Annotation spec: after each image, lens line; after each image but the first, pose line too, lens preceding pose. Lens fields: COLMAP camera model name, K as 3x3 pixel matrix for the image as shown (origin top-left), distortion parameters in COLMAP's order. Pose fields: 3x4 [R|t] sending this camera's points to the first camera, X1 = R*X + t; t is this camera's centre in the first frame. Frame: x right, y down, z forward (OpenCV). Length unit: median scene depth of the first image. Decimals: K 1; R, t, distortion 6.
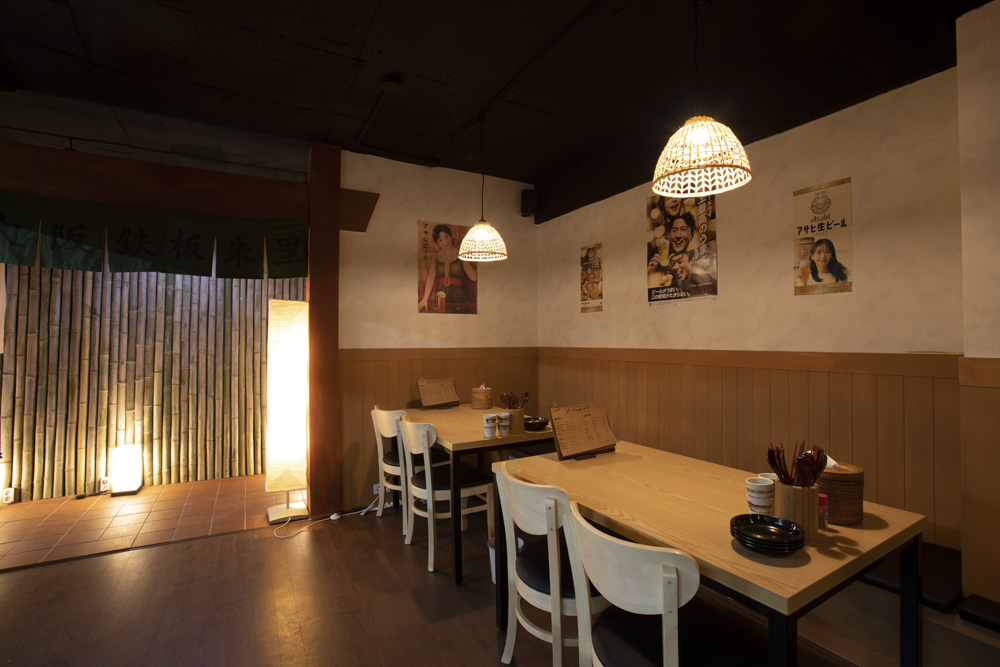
lens RADIAL K [[462.1, 0, 494.8], [0, 462.1, 338.1], [0, 0, 1]] dist [-0.010383, 0.000254]
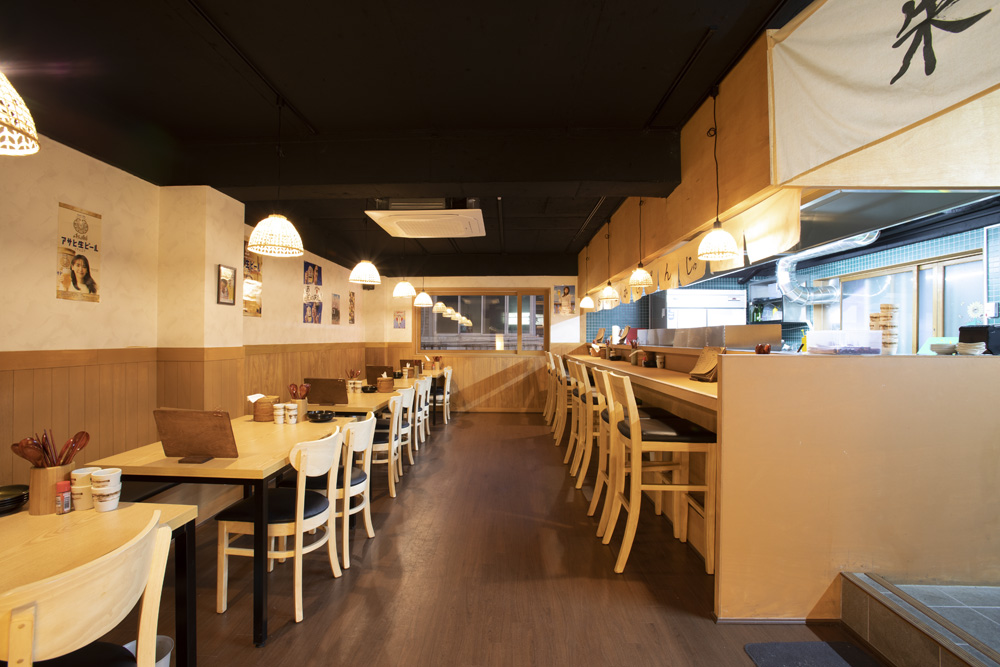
lens RADIAL K [[462.1, 0, 494.8], [0, 462.1, 338.1], [0, 0, 1]] dist [-0.010383, 0.000254]
pose [[-0.836052, -0.000159, 0.548650, -0.841178], [-0.007540, 0.999909, -0.011200, 0.005801], [-0.548598, -0.013501, -0.835977, 1.403562]]
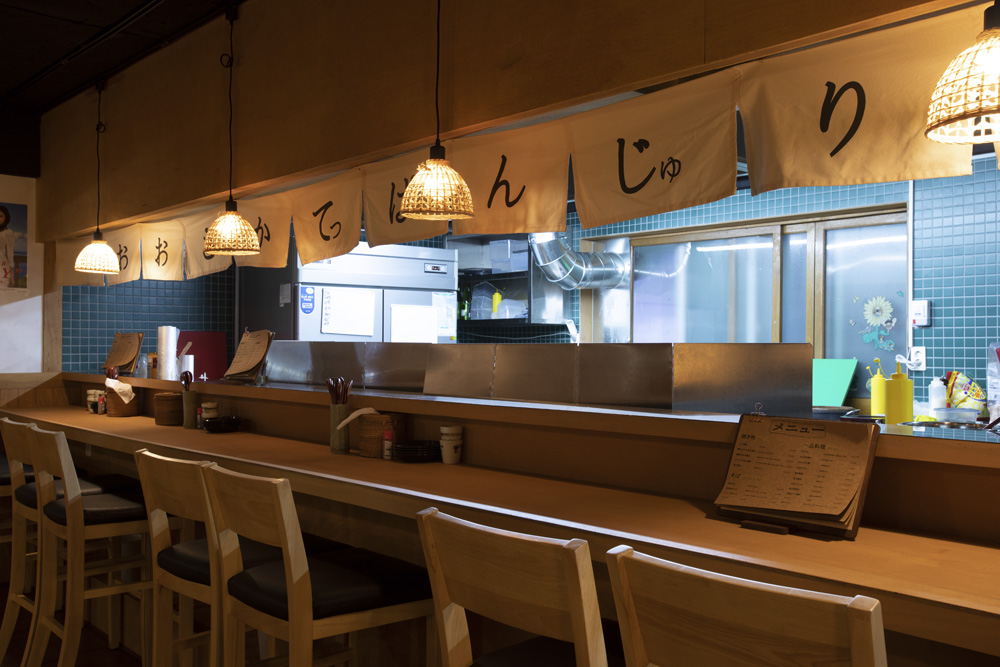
lens RADIAL K [[960.3, 0, 502.5], [0, 960.3, 336.1], [0, 0, 1]] dist [0.018927, 0.012177]
pose [[-0.986838, -0.001287, -0.161704, -0.593208], [0.001837, 0.999815, -0.019170, -0.016288], [0.161699, -0.019215, -0.986653, 1.155997]]
